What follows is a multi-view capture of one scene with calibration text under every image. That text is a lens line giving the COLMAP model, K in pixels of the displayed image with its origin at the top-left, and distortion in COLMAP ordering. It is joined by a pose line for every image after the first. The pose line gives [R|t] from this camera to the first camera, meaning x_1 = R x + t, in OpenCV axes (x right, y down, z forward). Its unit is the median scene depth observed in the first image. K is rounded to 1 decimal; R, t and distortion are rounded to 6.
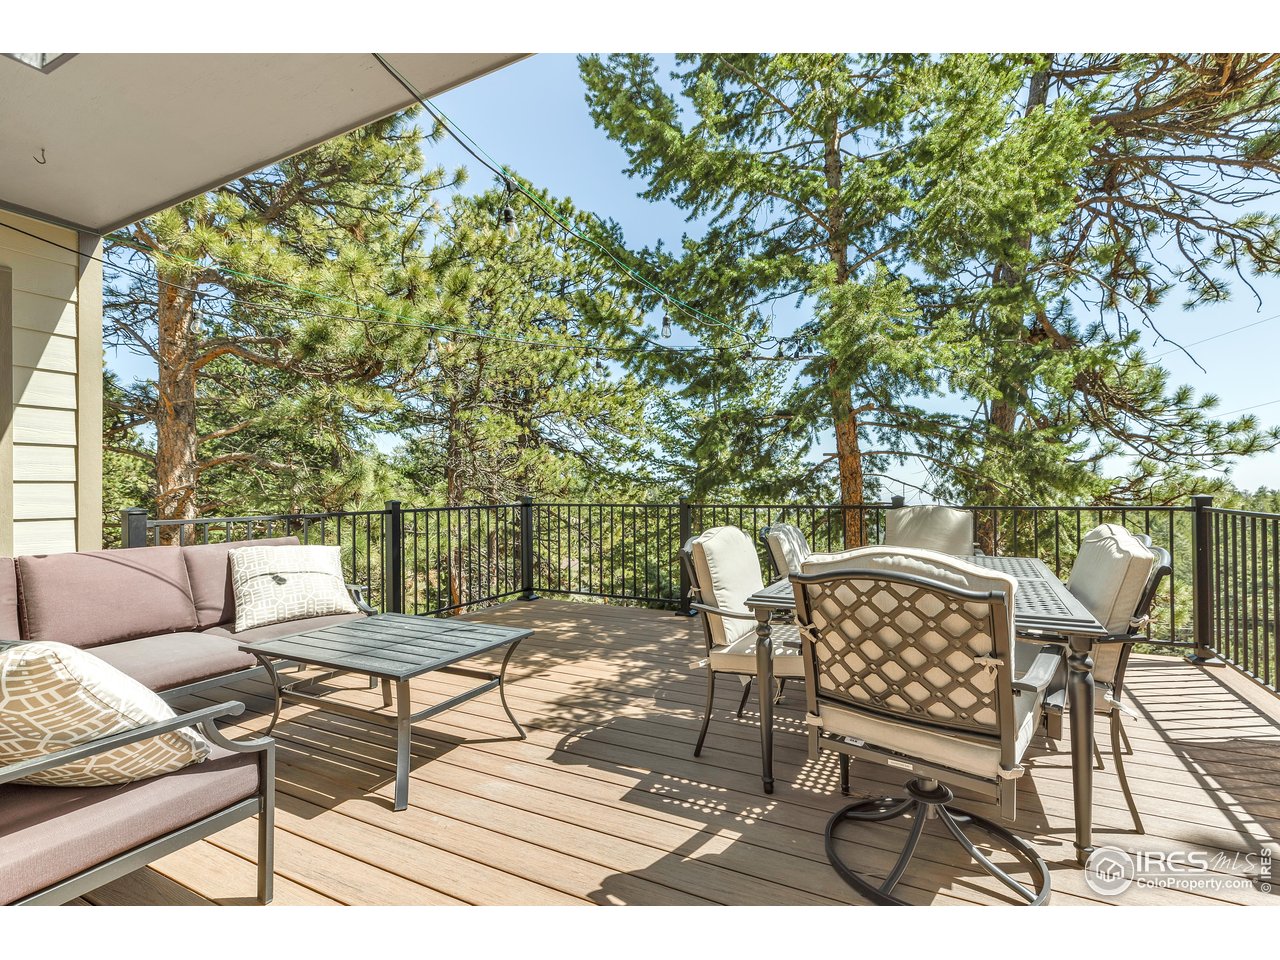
lens RADIAL K [[604.7, 0, 640.0], [0, 604.7, 480.0], [0, 0, 1]] dist [-0.001347, -0.007254]
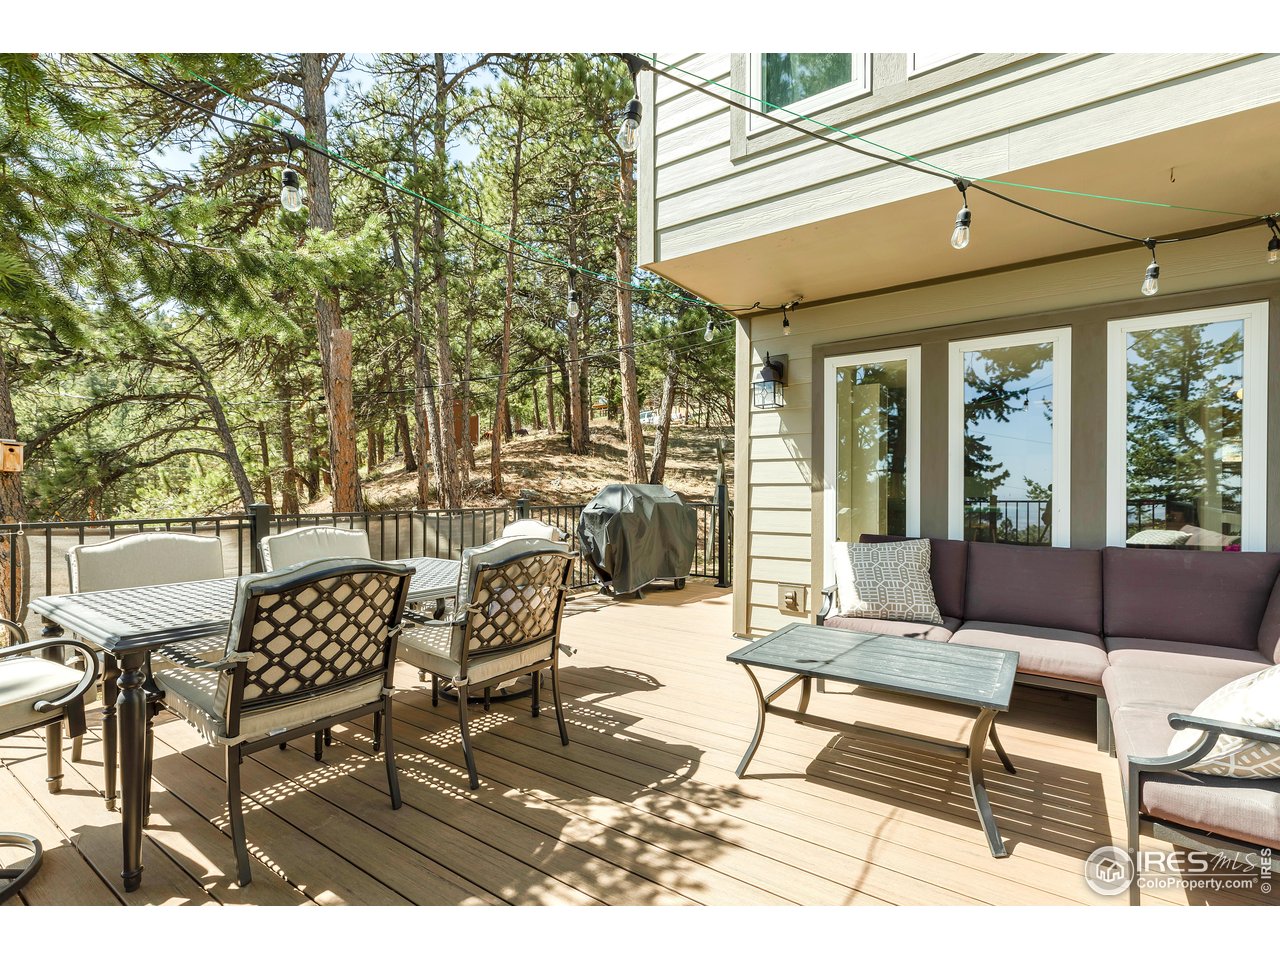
lens RADIAL K [[604.7, 0, 640.0], [0, 604.7, 480.0], [0, 0, 1]] dist [-0.001347, -0.007254]
pose [[-0.992182, 0.010994, 0.124314, -0.078880], [0.008776, 0.999793, -0.018375, 0.001971], [-0.124491, -0.017140, -0.992073, 0.918524]]
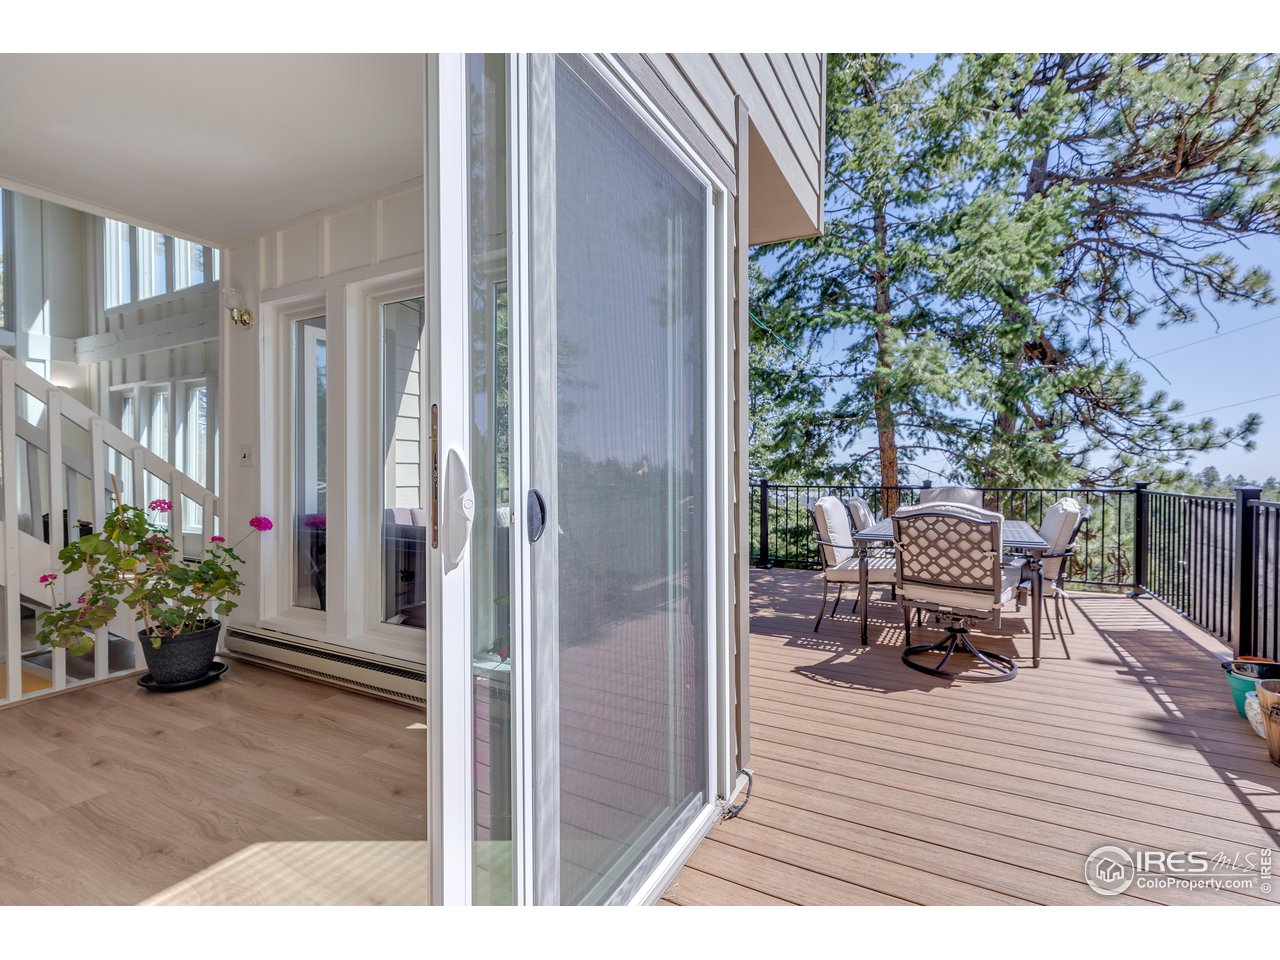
lens RADIAL K [[607.4, 0, 640.0], [0, 607.4, 480.0], [0, 0, 1]] dist [-0.026351, 0.000063]
pose [[0.999889, 0.011996, -0.008841, -0.170982], [-0.011758, 0.999579, 0.026519, -0.001553], [0.009155, -0.026412, 0.999609, -0.300683]]
